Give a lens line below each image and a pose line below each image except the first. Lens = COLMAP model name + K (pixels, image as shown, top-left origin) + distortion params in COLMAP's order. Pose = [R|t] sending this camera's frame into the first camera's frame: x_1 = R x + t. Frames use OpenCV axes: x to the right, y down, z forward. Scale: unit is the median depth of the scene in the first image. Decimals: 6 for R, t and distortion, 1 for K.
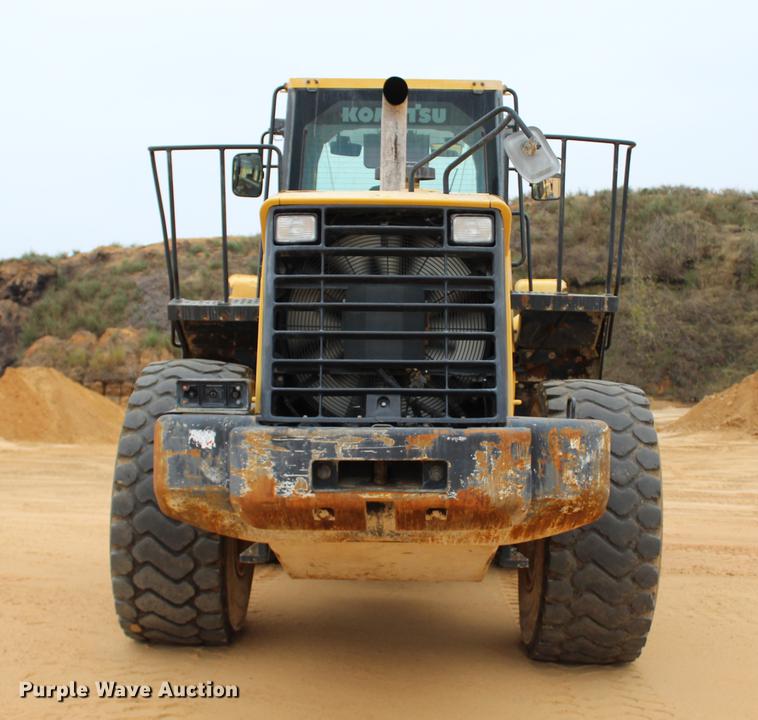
lens RADIAL K [[1213.5, 0, 419.9], [0, 1213.5, 358.1], [0, 0, 1]] dist [-0.126155, 0.114167]
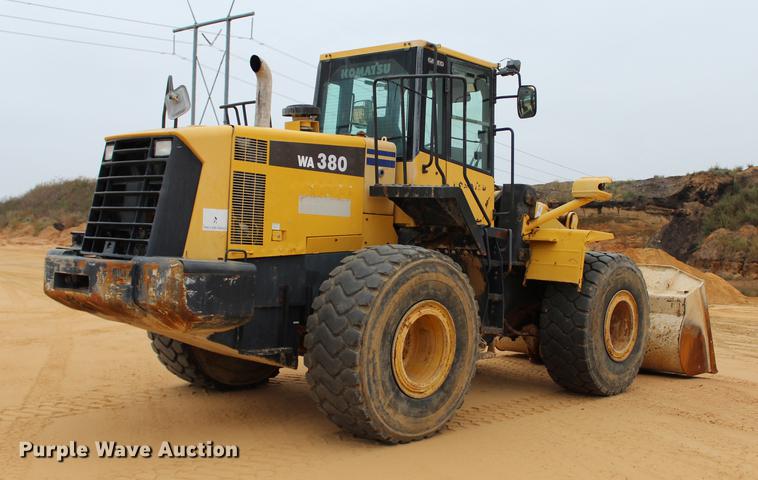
lens RADIAL K [[883.3, 0, 399.2], [0, 883.3, 242.9], [0, 0, 1]] dist [-0.122813, 0.030753]
pose [[0.747991, 0.026270, -0.663189, 1.132311], [-0.027908, 0.999578, 0.008118, 0.009455], [0.663122, 0.012436, 0.748408, 0.292710]]
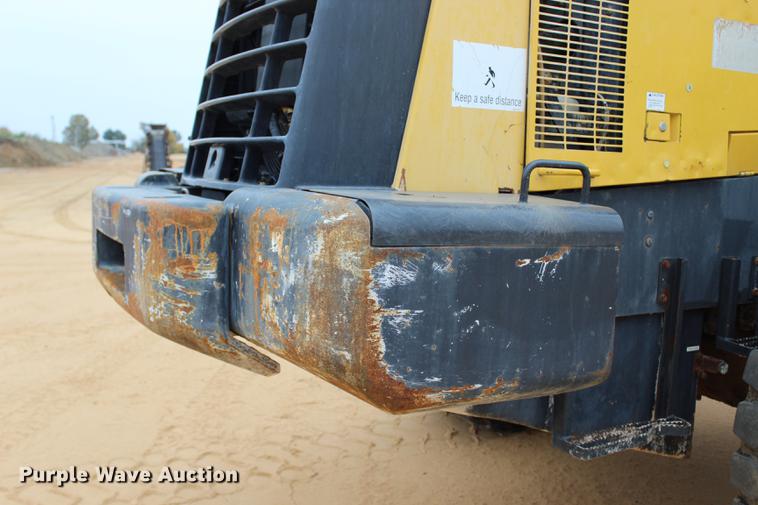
lens RADIAL K [[763.6, 0, 371.5], [0, 763.6, 254.3], [0, 0, 1]] dist [-0.095006, 0.011986]
pose [[0.454902, 0.113835, -0.883236, 0.394800], [-0.006777, 0.992210, 0.124390, 0.034966], [0.890516, -0.050600, 0.452130, 0.847367]]
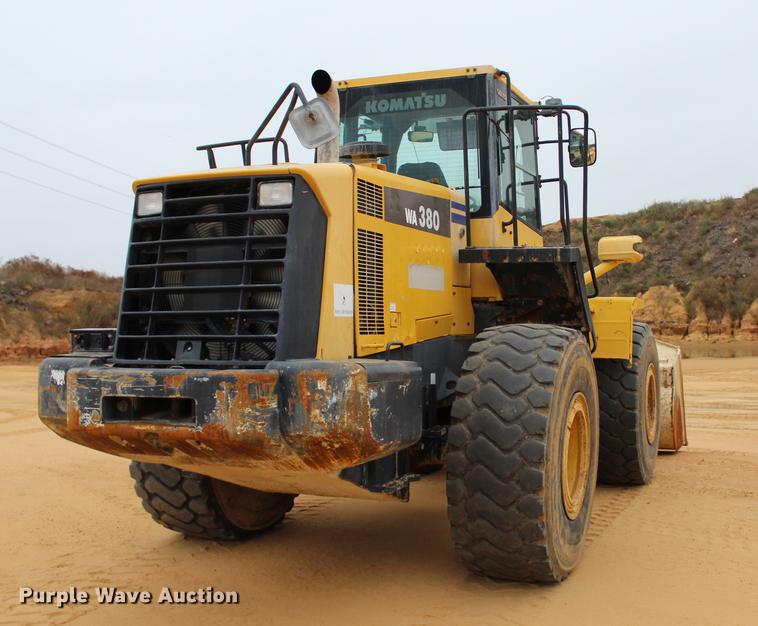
lens RADIAL K [[920.3, 0, 466.0], [0, 920.3, 304.4], [0, 0, 1]] dist [-0.150212, 0.095421]
pose [[0.941713, -0.022386, -0.335671, 0.497960], [0.020797, 0.999749, -0.008326, 0.007808], [0.335773, 0.000860, 0.941943, 0.257375]]
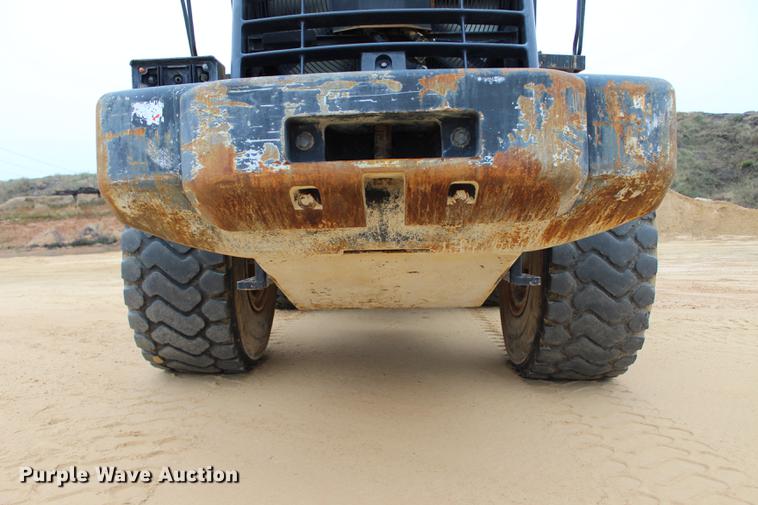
lens RADIAL K [[633.1, 0, 378.4], [0, 633.1, 260.0], [0, 0, 1]] dist [-0.157871, 0.136833]
pose [[0.999091, -0.030235, -0.030047, -0.024171], [0.032348, 0.996843, 0.072506, 0.128487], [0.027760, -0.073412, 0.996915, 0.574956]]
